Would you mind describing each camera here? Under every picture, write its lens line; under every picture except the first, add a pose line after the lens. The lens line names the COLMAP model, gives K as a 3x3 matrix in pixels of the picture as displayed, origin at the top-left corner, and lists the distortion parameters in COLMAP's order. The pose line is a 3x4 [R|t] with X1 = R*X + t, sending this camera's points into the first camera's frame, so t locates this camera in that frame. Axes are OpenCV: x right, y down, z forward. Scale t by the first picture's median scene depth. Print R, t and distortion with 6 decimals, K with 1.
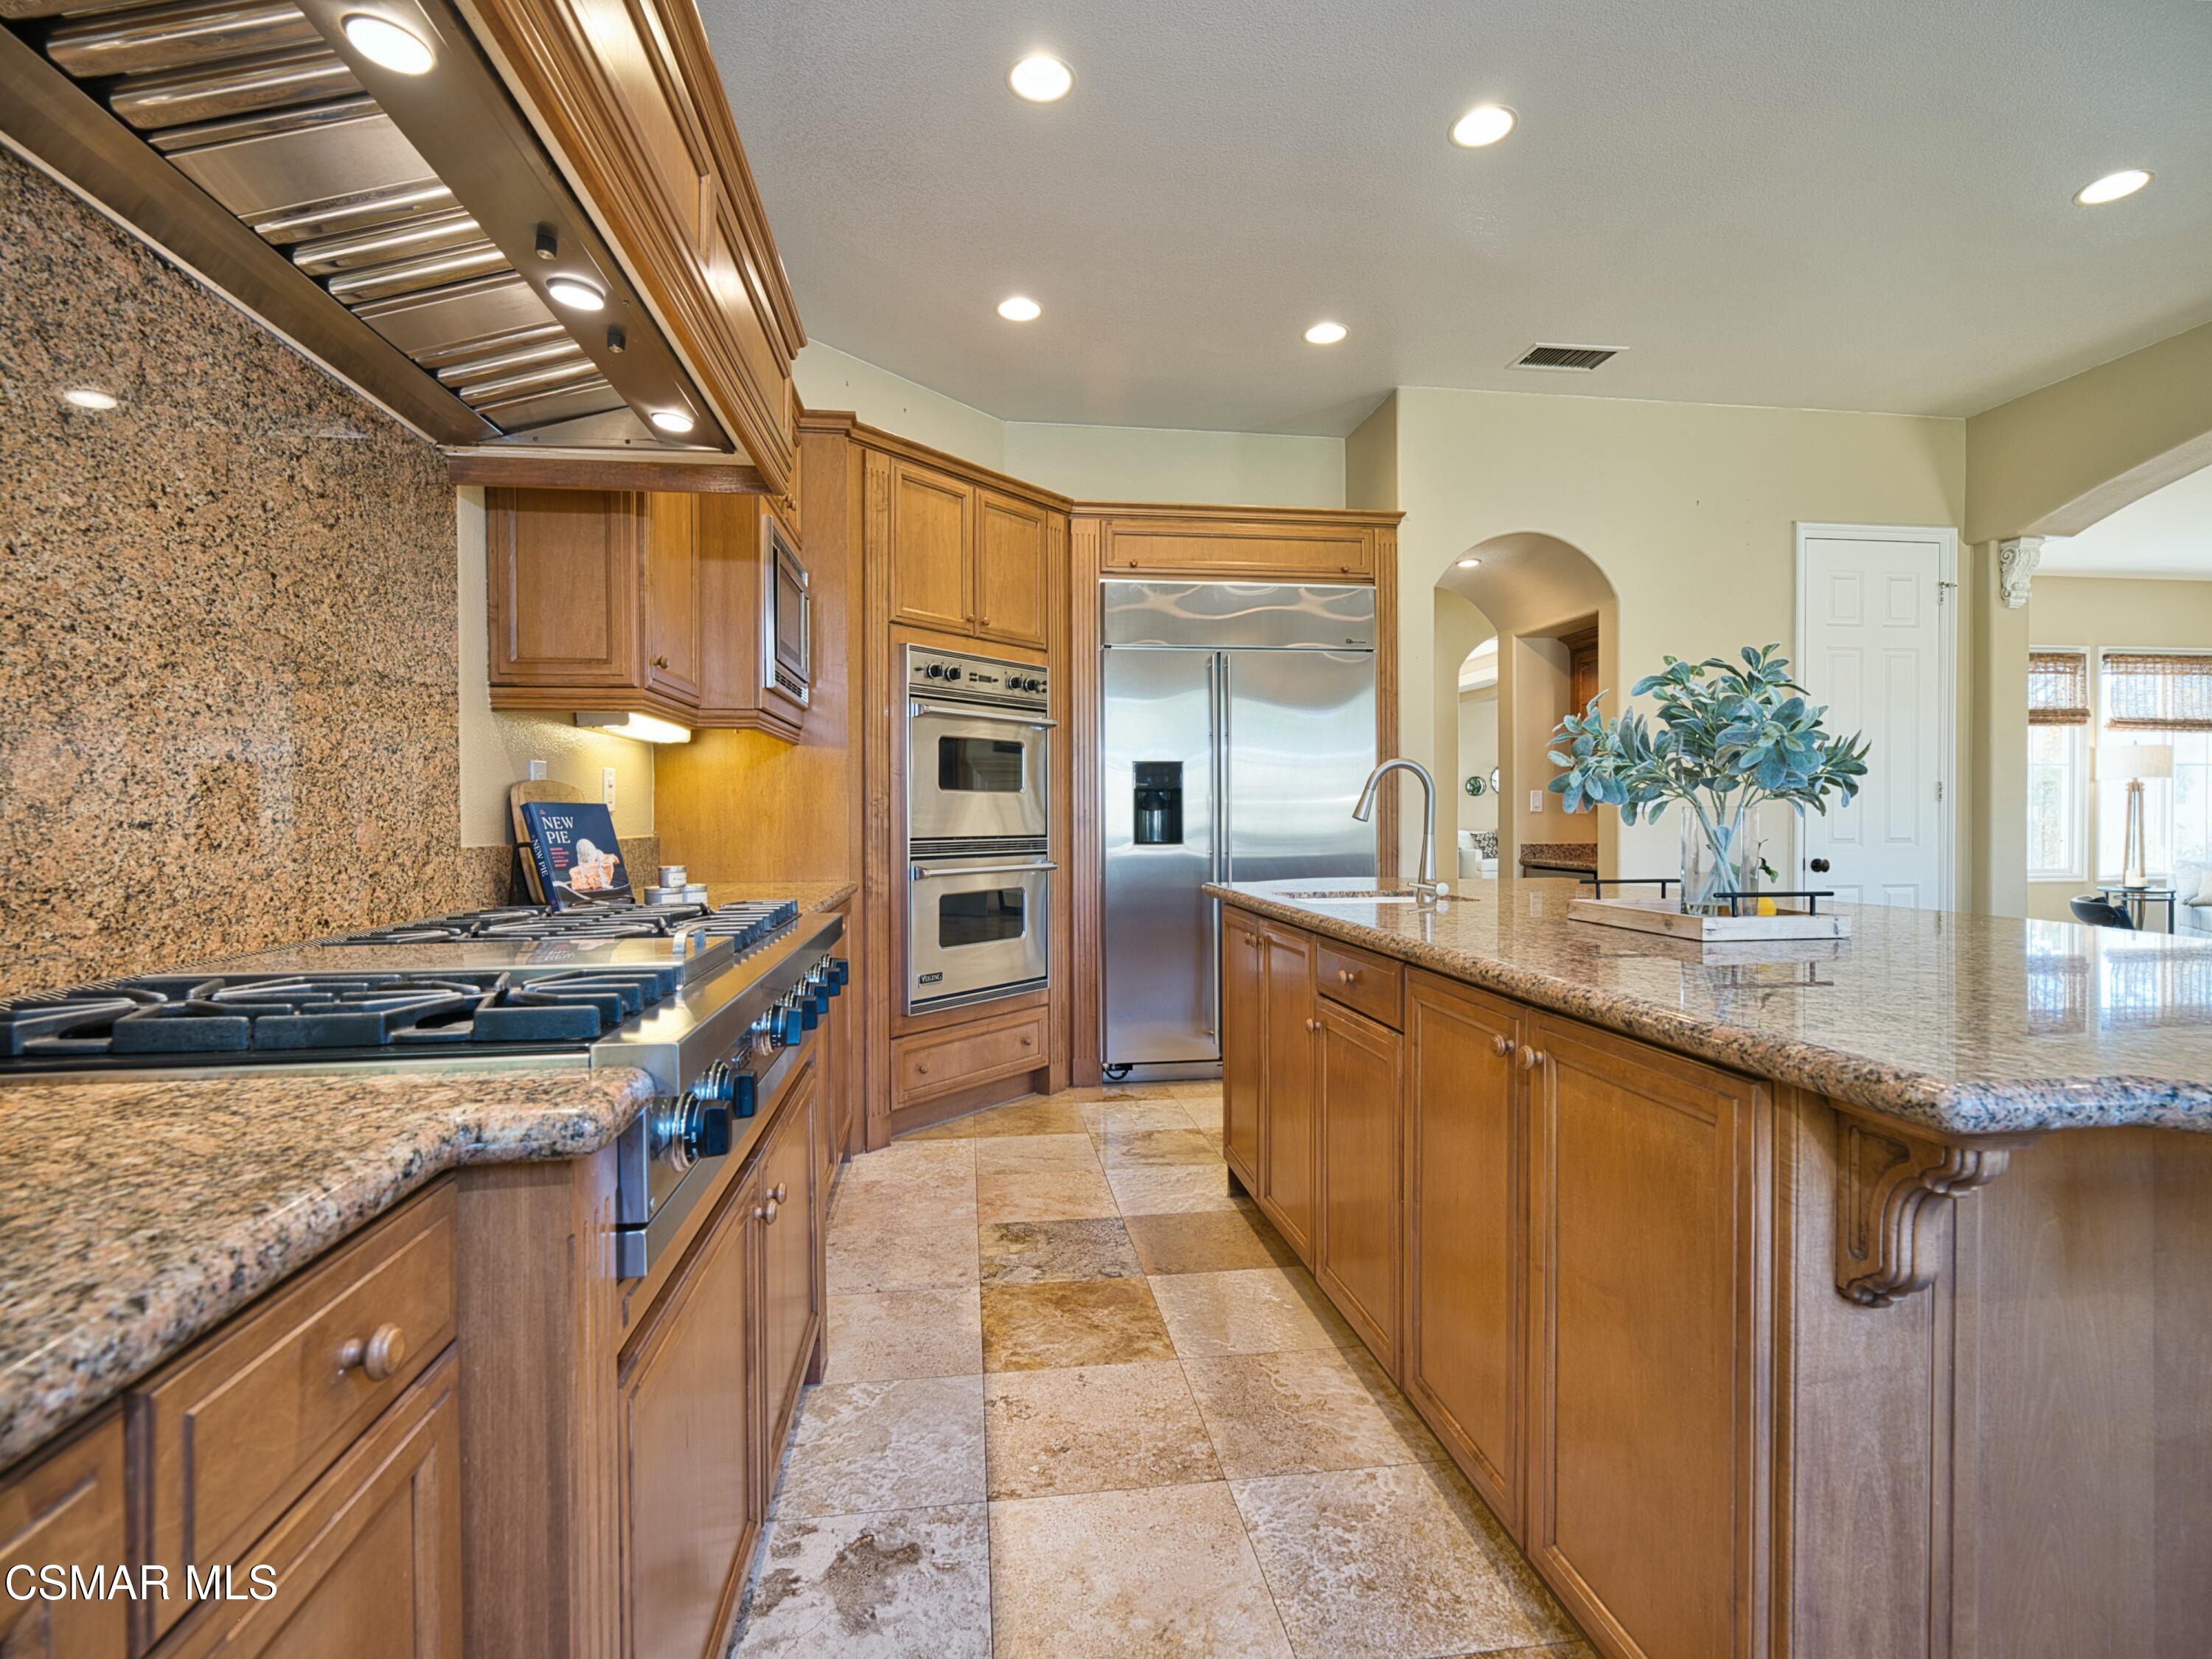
lens RADIAL K [[1051.9, 0, 1106.0], [0, 1051.9, 829.5], [0, 0, 1]] dist [-0.007855, 0.001636]
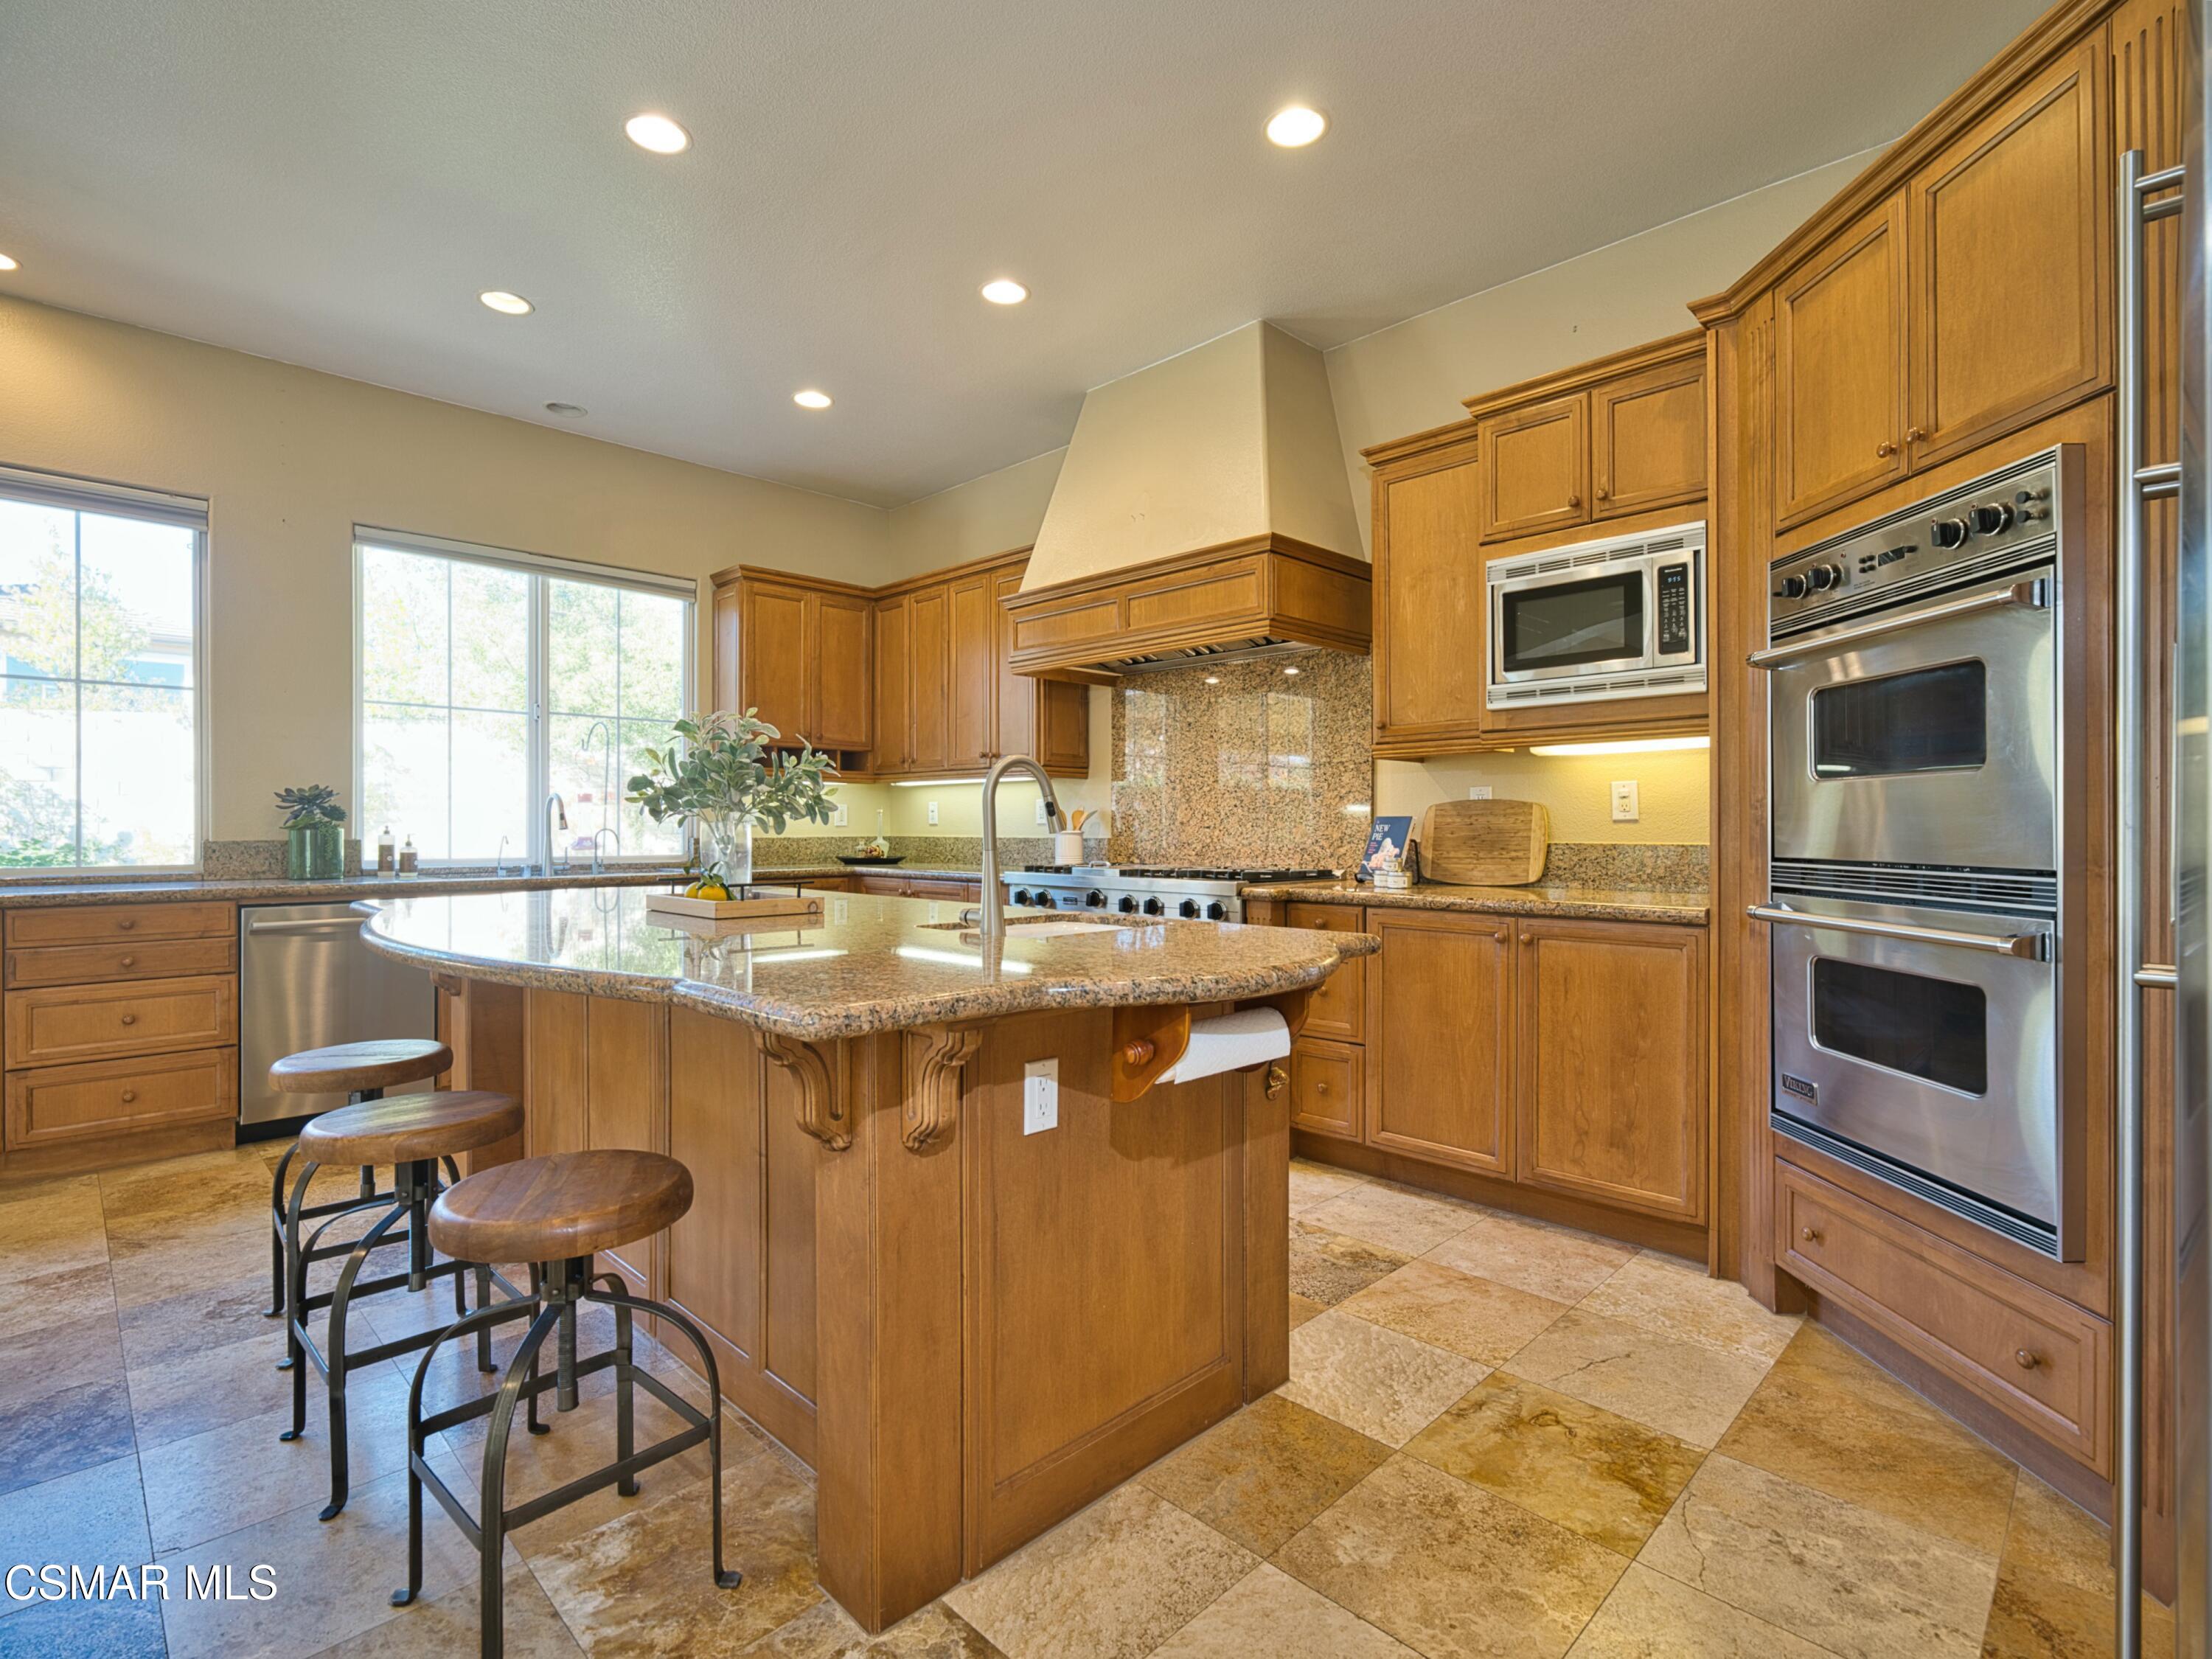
lens RADIAL K [[1051.9, 0, 1106.0], [0, 1051.9, 829.5], [0, 0, 1]] dist [-0.007855, 0.001636]
pose [[-0.792924, 0.006047, -0.609291, 0.450448], [-0.003913, 0.999880, 0.015016, -0.014371], [0.609308, 0.014290, -0.792805, 1.055405]]
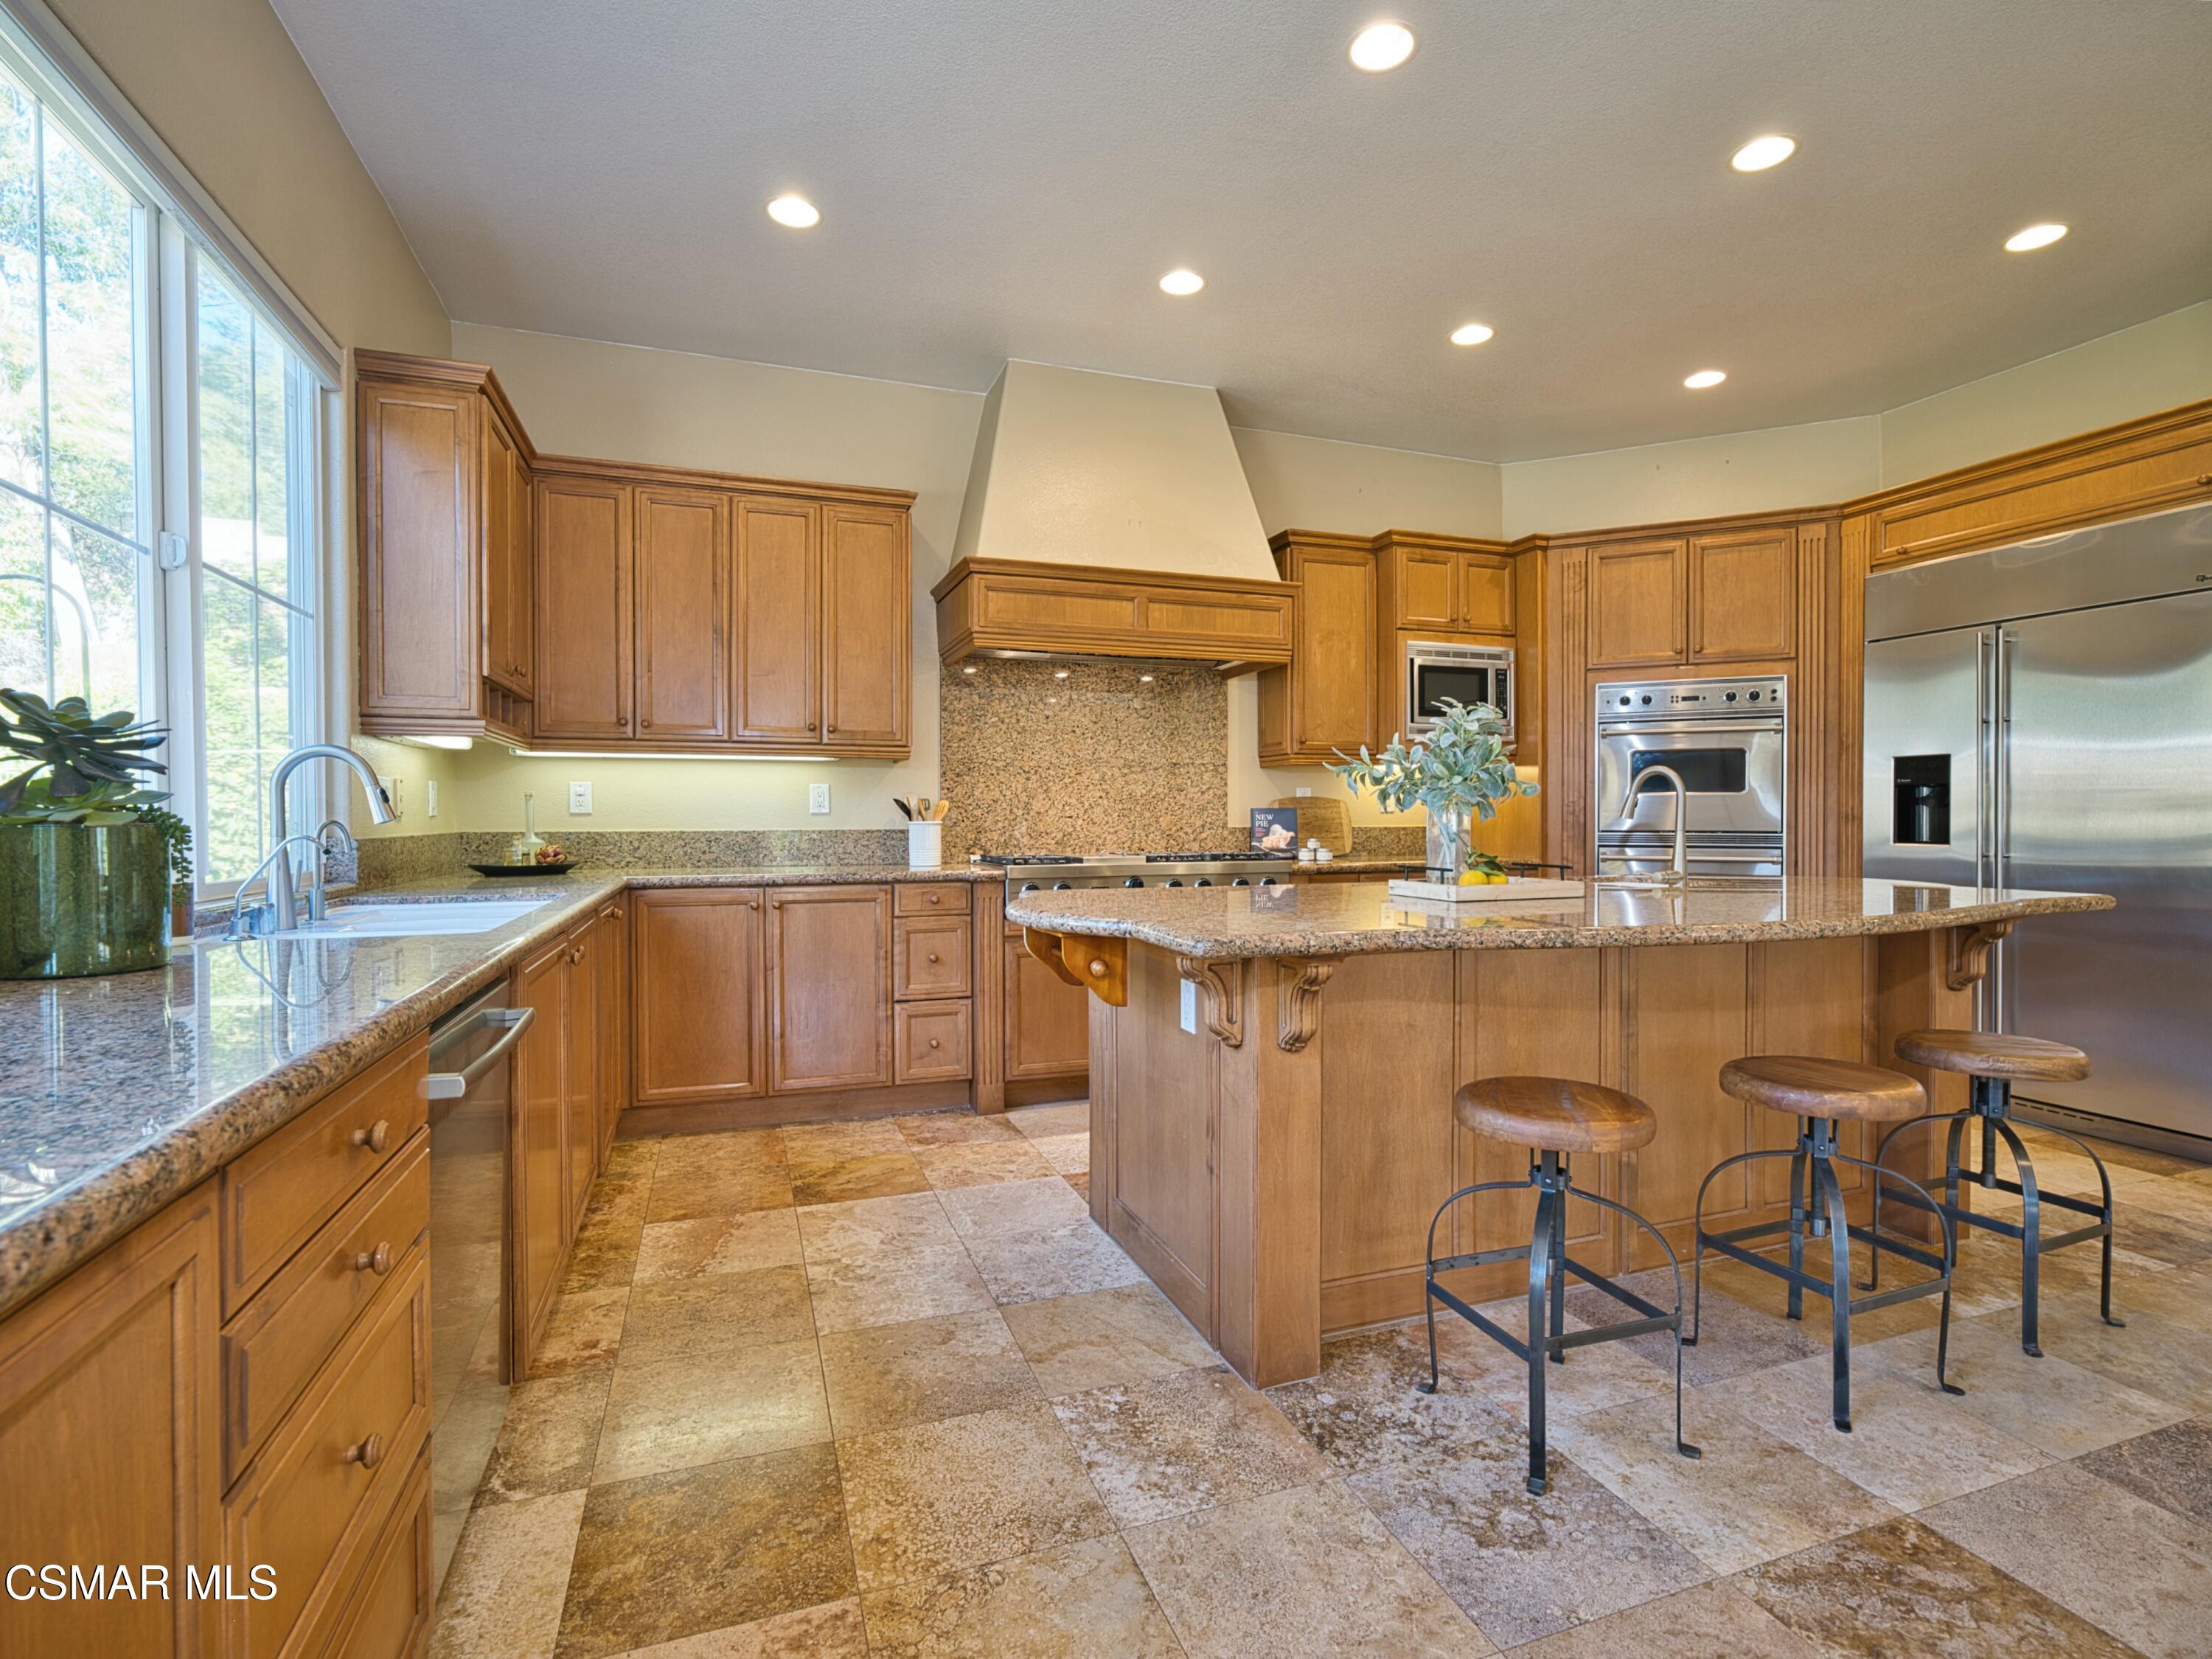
lens RADIAL K [[1051.9, 0, 1106.0], [0, 1051.9, 829.5], [0, 0, 1]] dist [-0.007855, 0.001636]
pose [[0.203710, 0.018186, -0.978862, 0.820829], [-0.011468, 0.999803, 0.016189, -0.006423], [0.978964, 0.007928, 0.203878, 0.102439]]
